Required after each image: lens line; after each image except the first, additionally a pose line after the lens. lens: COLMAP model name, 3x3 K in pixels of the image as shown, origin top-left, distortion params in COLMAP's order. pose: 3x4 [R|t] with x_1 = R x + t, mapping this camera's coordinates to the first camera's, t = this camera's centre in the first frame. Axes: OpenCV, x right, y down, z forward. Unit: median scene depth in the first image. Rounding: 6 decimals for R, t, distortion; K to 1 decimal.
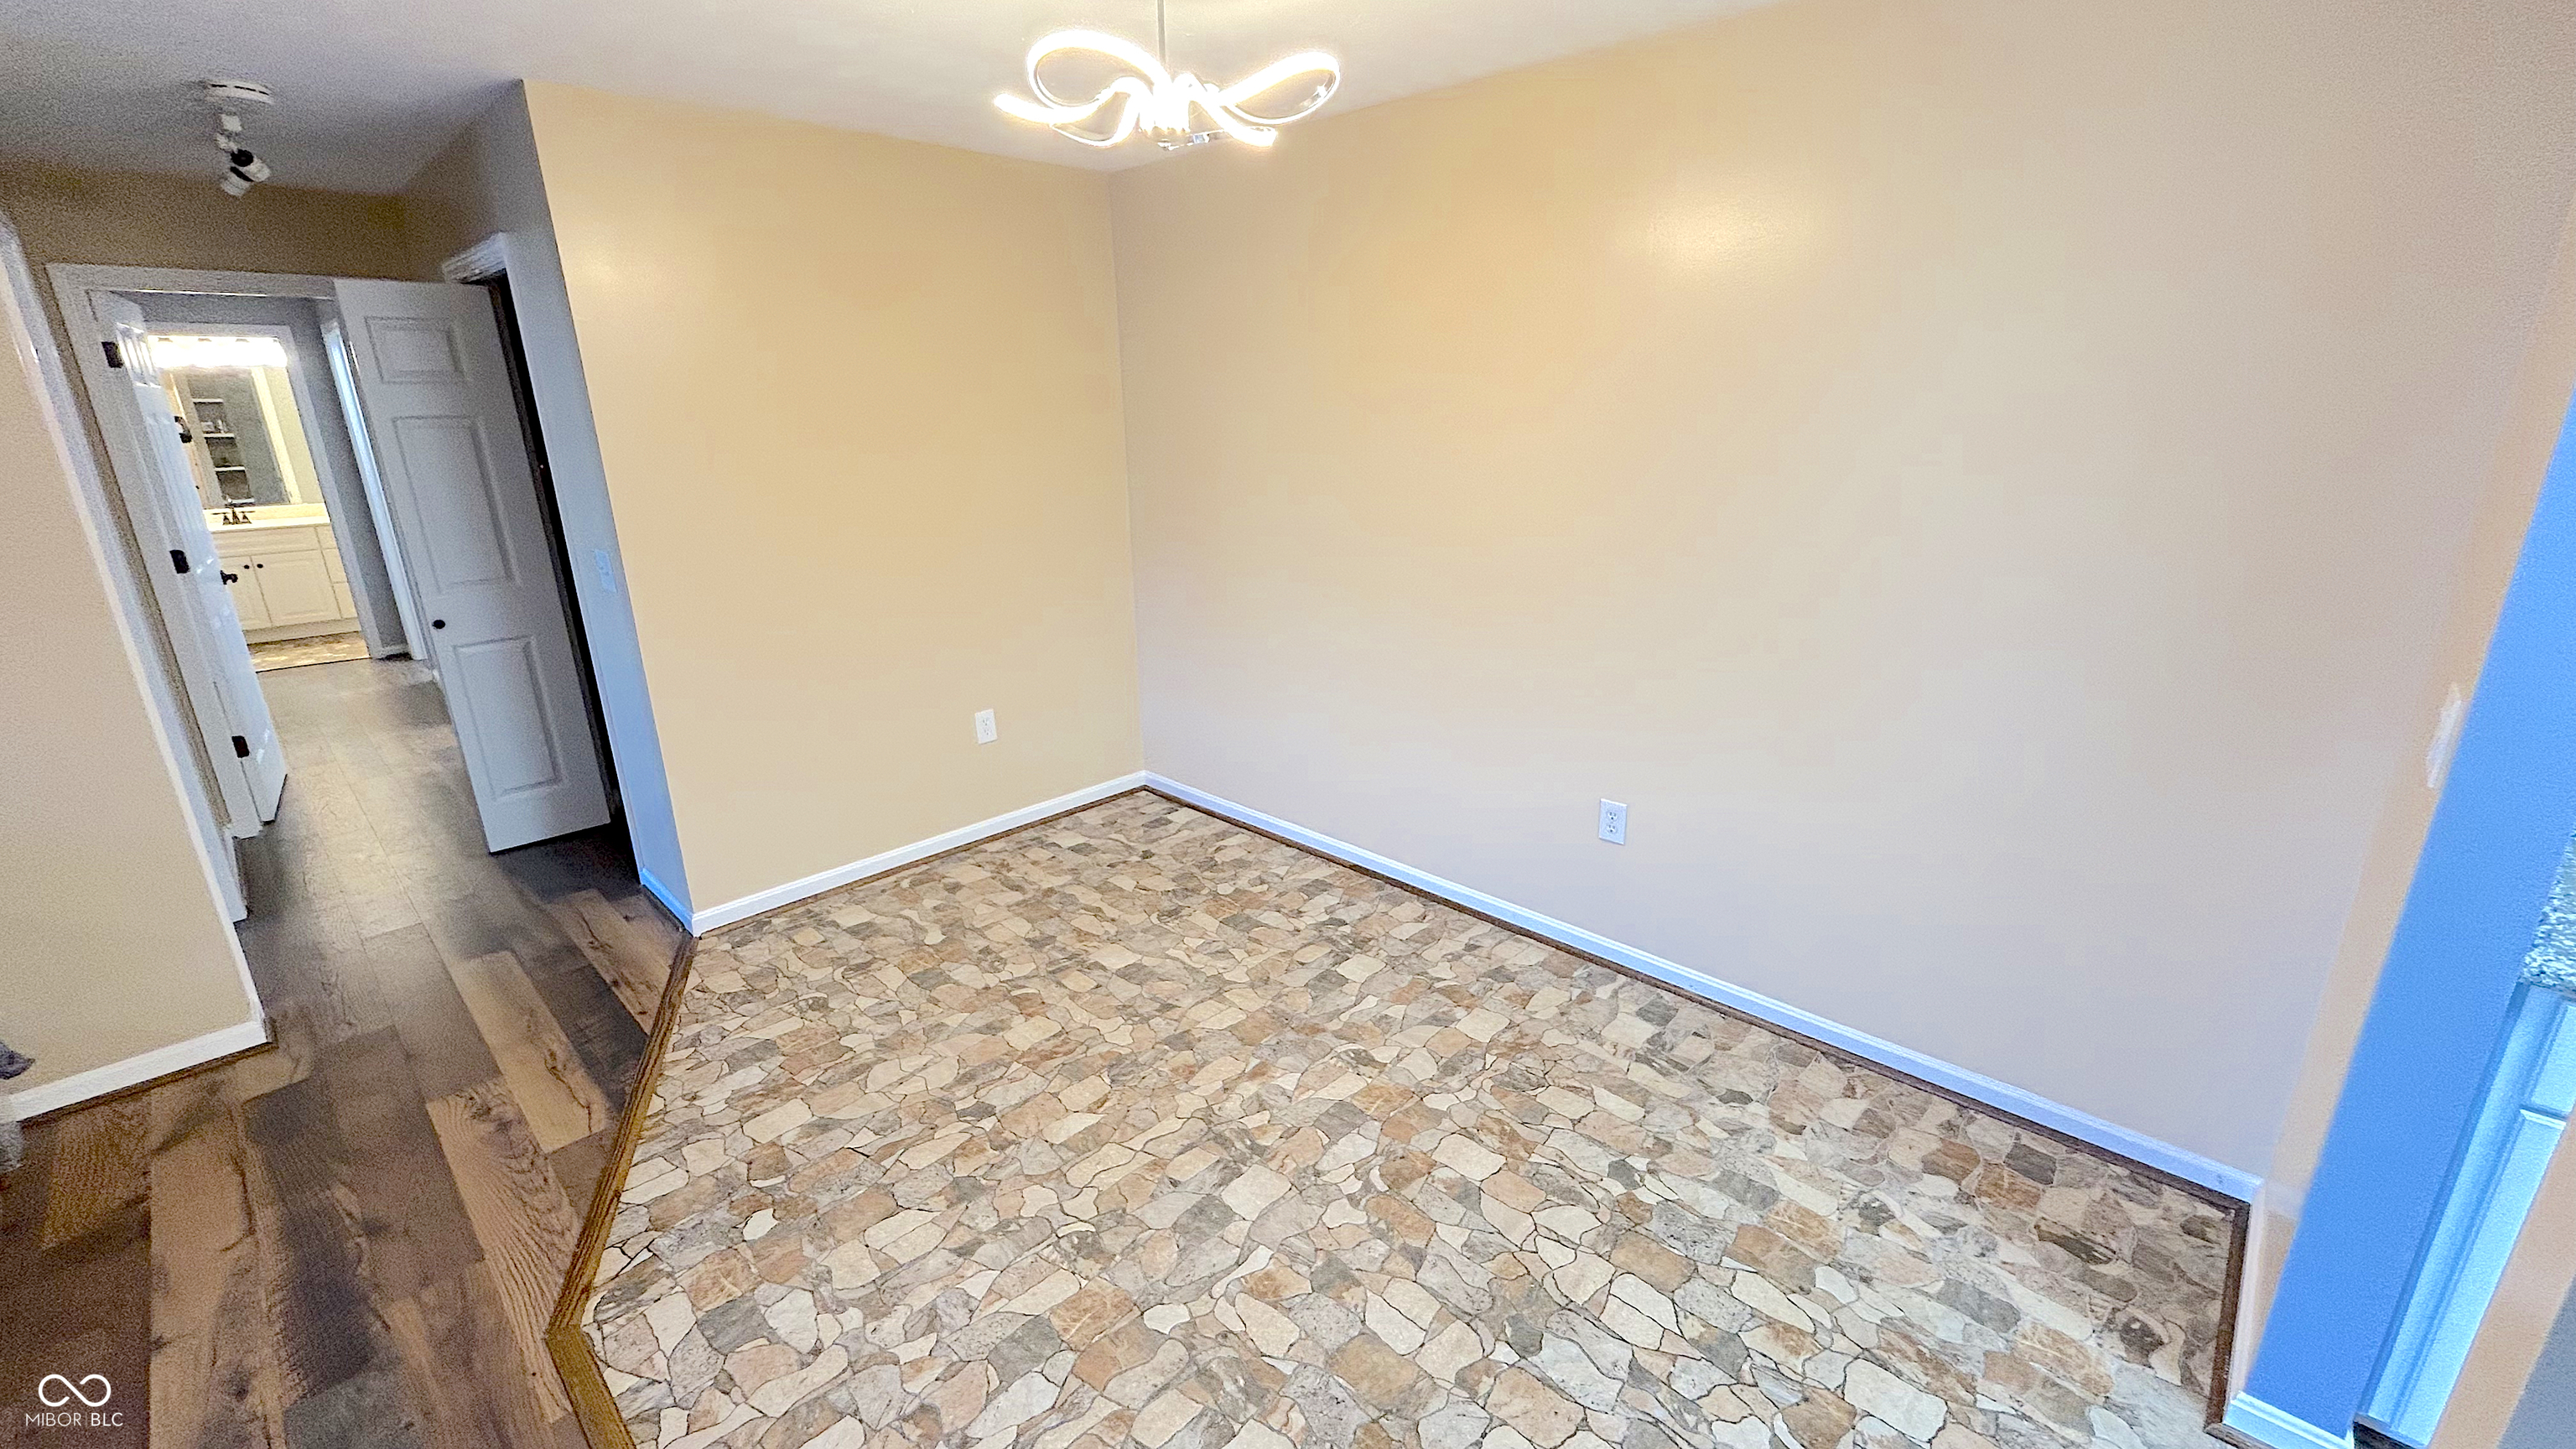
lens RADIAL K [[1048.4, 0, 1292.2], [0, 1048.4, 723.5], [0, 0, 1]] dist [0.001262, 0.000313]
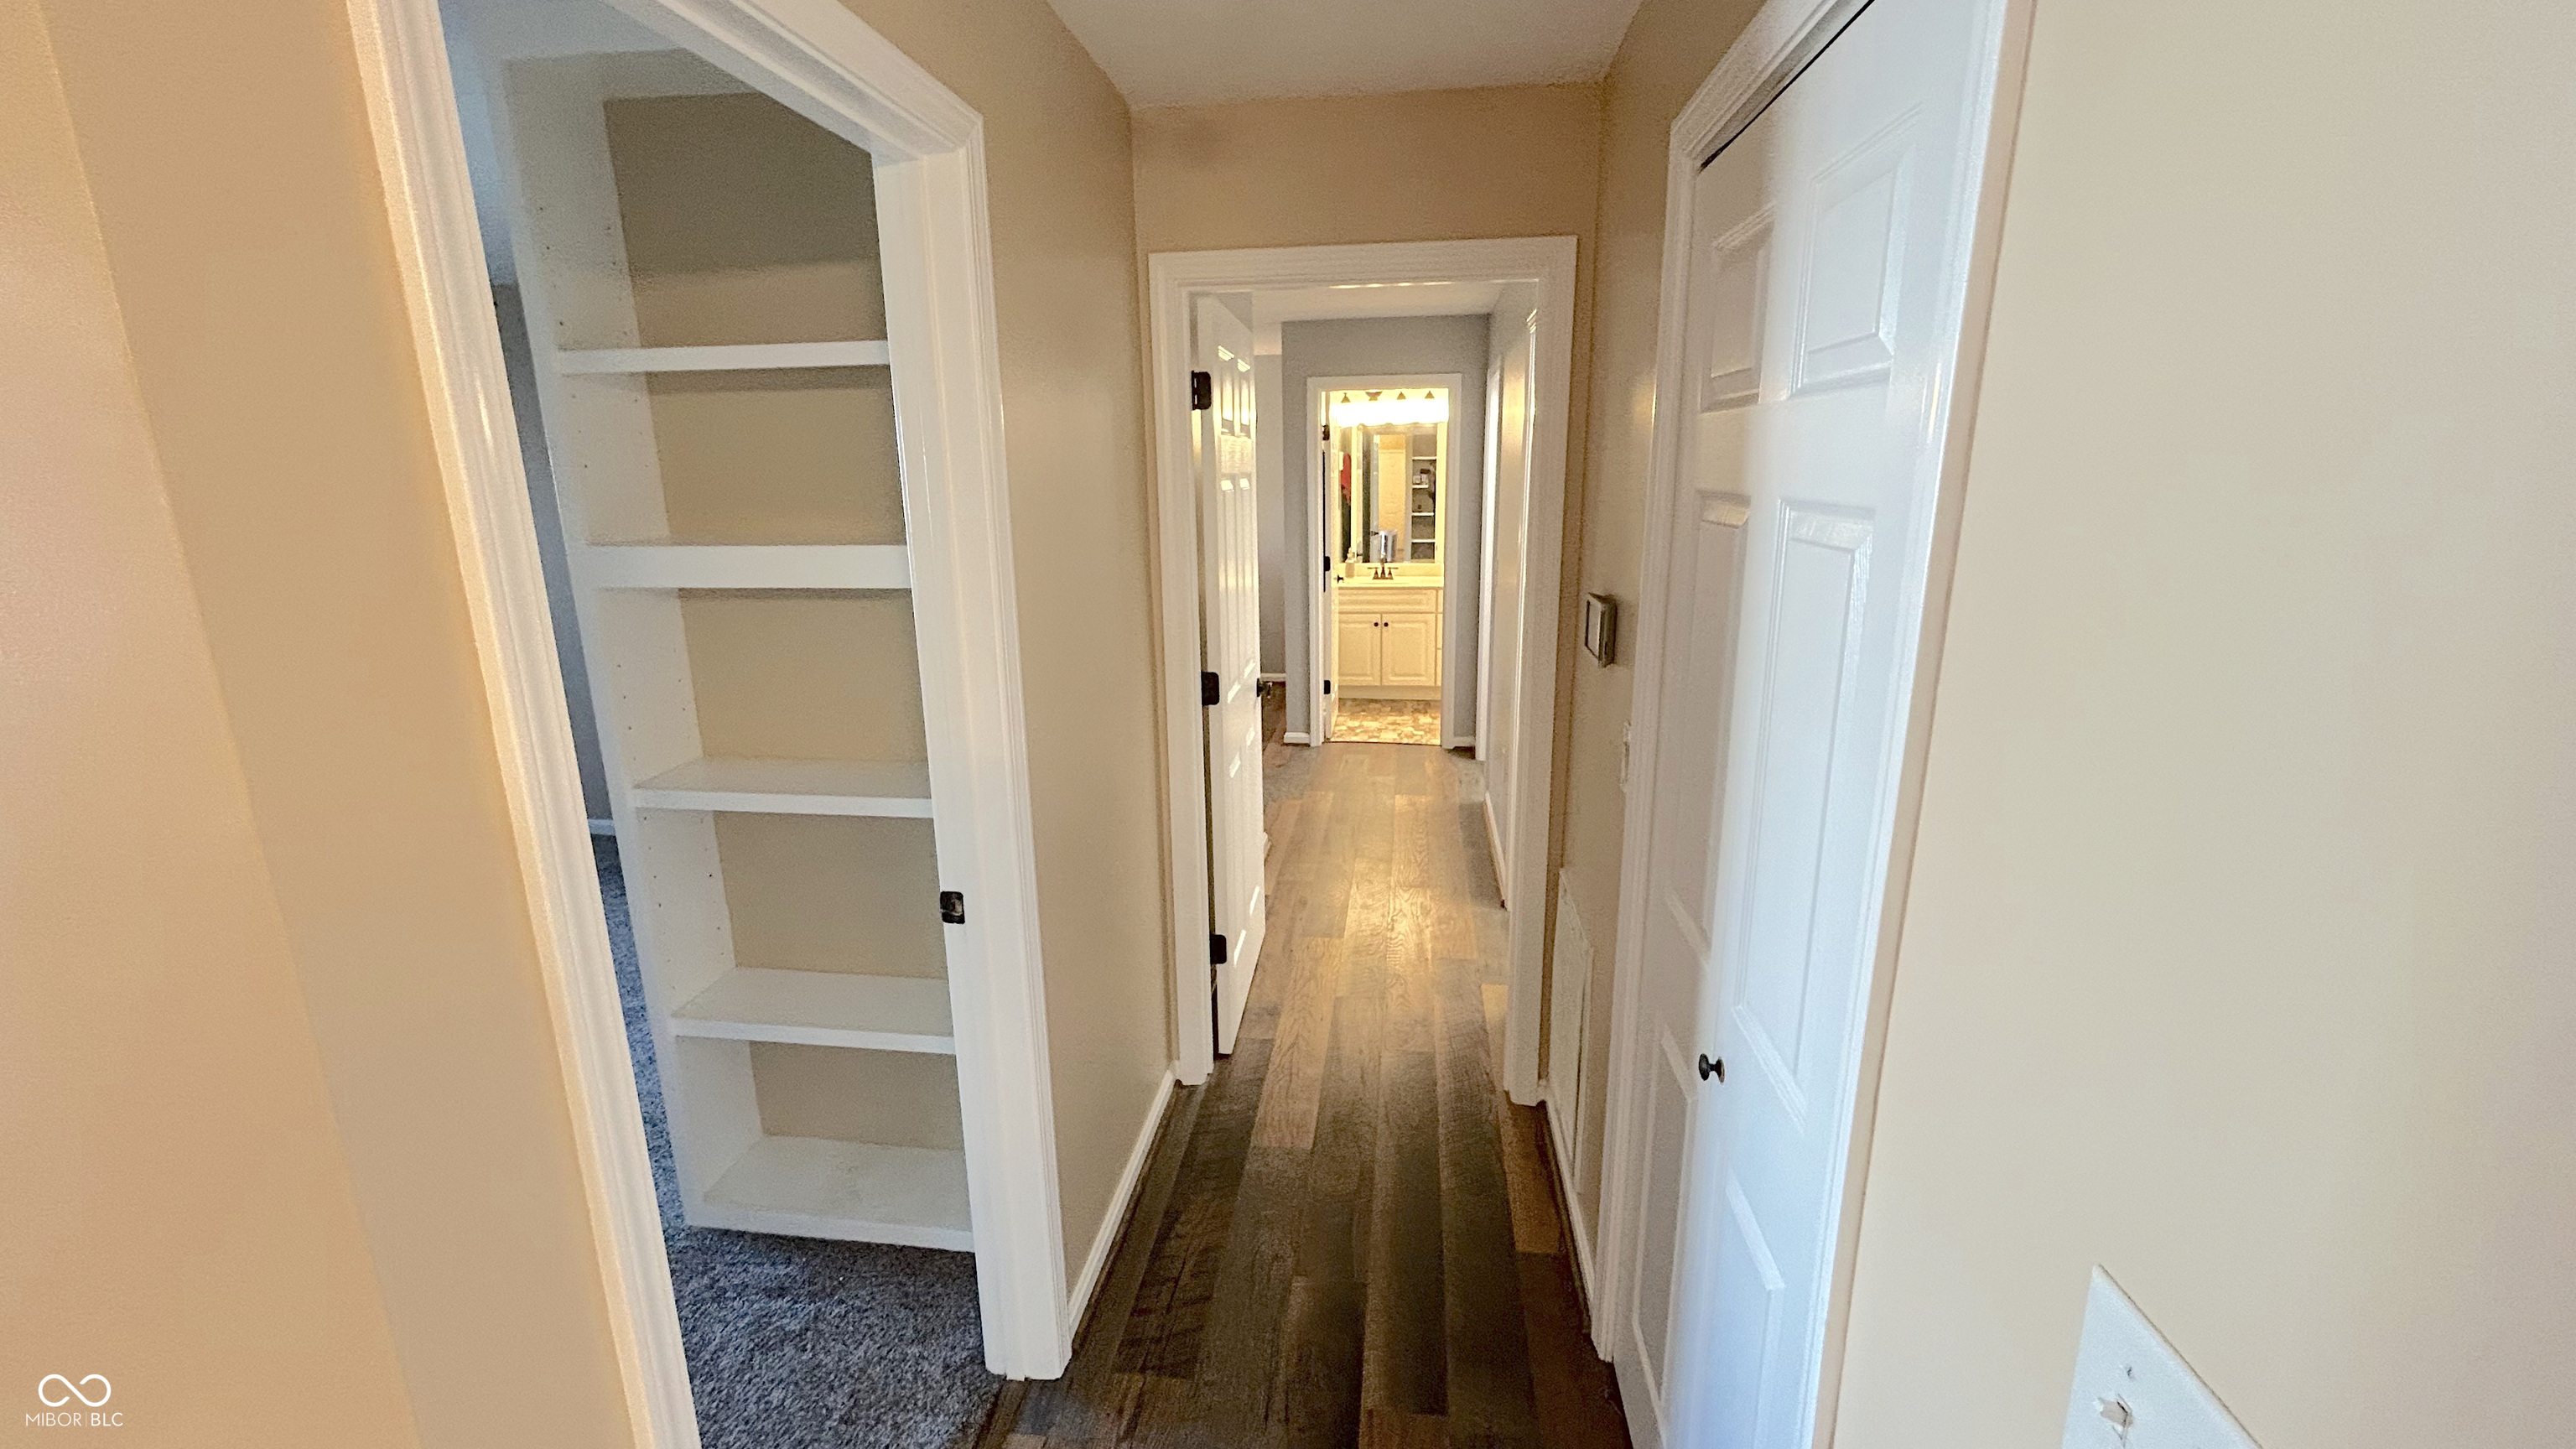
lens RADIAL K [[1048.4, 0, 1284.5], [0, 1048.4, 723.9], [0, 0, 1]] dist [0.001262, 0.000313]
pose [[0.600907, 0.196241, -0.774855, -0.272809], [-0.233569, 0.970193, 0.064578, -0.105879], [0.764432, 0.142177, 0.628832, 0.337529]]
